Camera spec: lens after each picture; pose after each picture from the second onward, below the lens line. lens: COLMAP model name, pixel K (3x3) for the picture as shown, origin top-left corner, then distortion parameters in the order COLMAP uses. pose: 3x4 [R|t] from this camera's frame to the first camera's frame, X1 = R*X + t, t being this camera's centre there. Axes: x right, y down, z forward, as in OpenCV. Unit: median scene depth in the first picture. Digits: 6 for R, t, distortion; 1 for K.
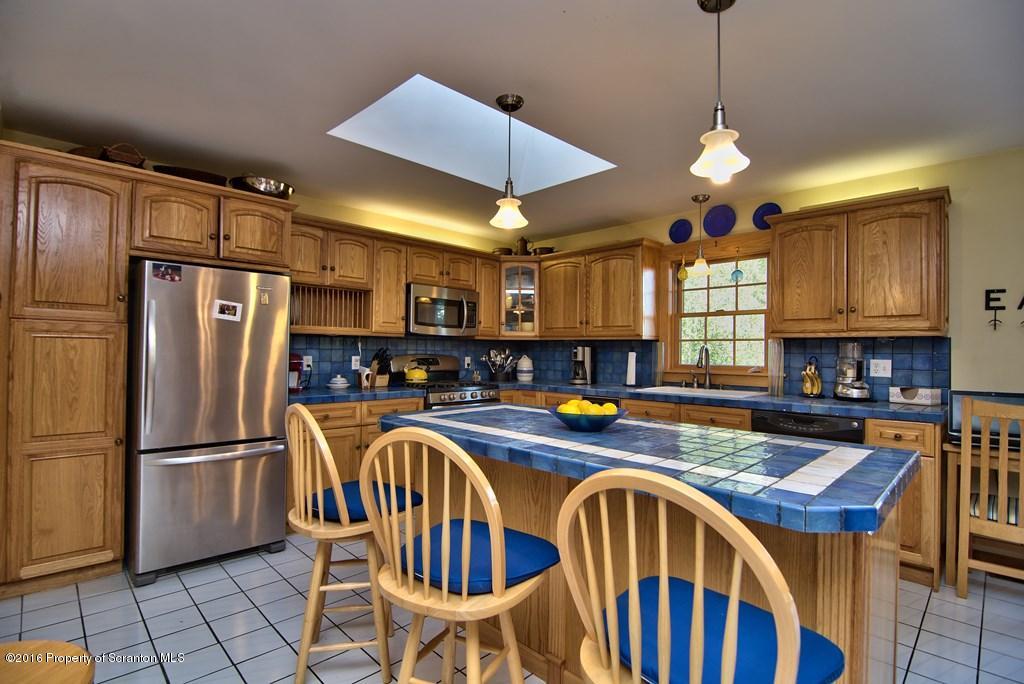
lens RADIAL K [[492.2, 0, 520.4], [0, 492.2, 346.0], [0, 0, 1]] dist [-0.008826, -0.009018]
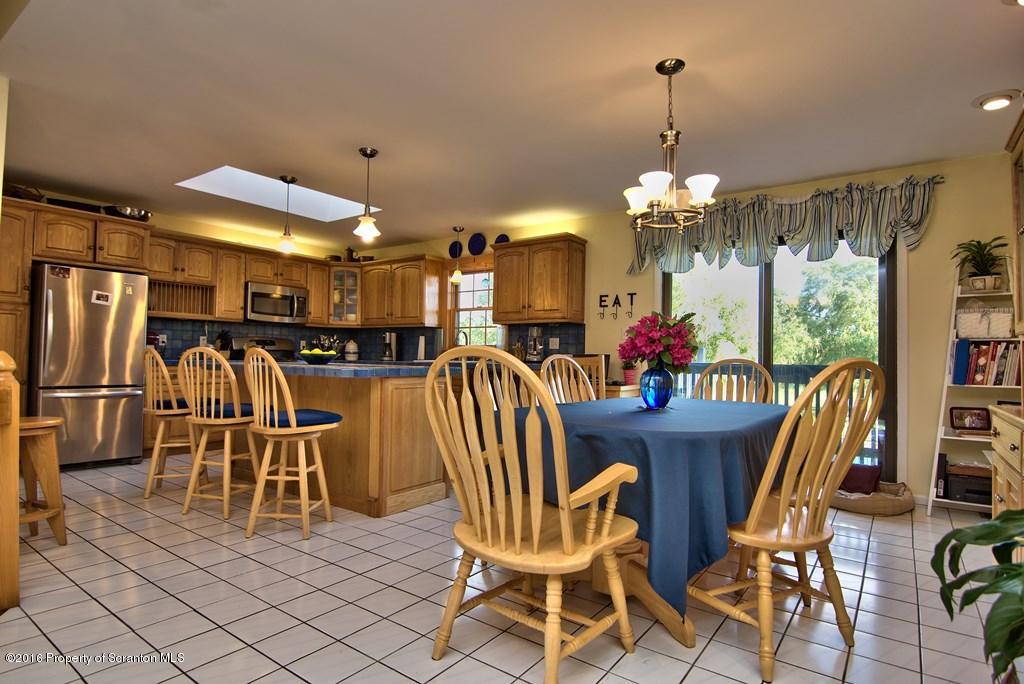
lens RADIAL K [[537.8, 0, 526.5], [0, 537.8, 346.6], [0, 0, 1]] dist [-0.014733, -0.004605]
pose [[0.985405, 0.006991, 0.170082, 0.291352], [-0.005707, 0.999951, -0.008039, 0.058845], [-0.170130, 0.006951, 0.985397, -0.589258]]
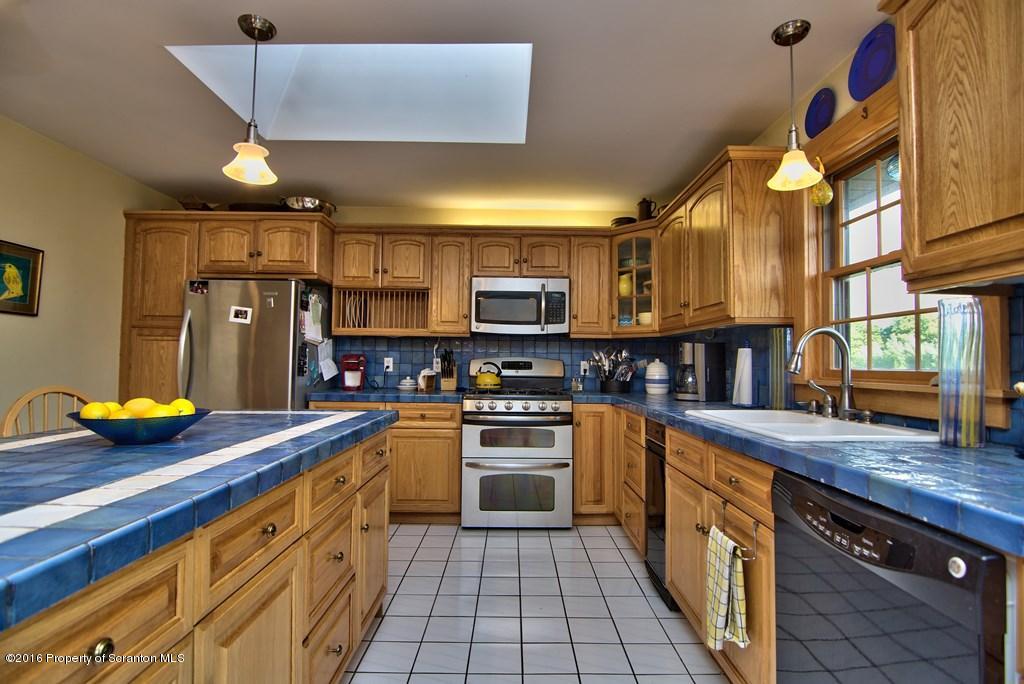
lens RADIAL K [[492.2, 0, 513.0], [0, 492.2, 346.9], [0, 0, 1]] dist [-0.008826, -0.009018]
pose [[0.707349, -0.024910, -0.706426, 0.496858], [0.003219, 0.999482, -0.032020, 0.031860], [0.706858, 0.020375, 0.707062, 0.449049]]
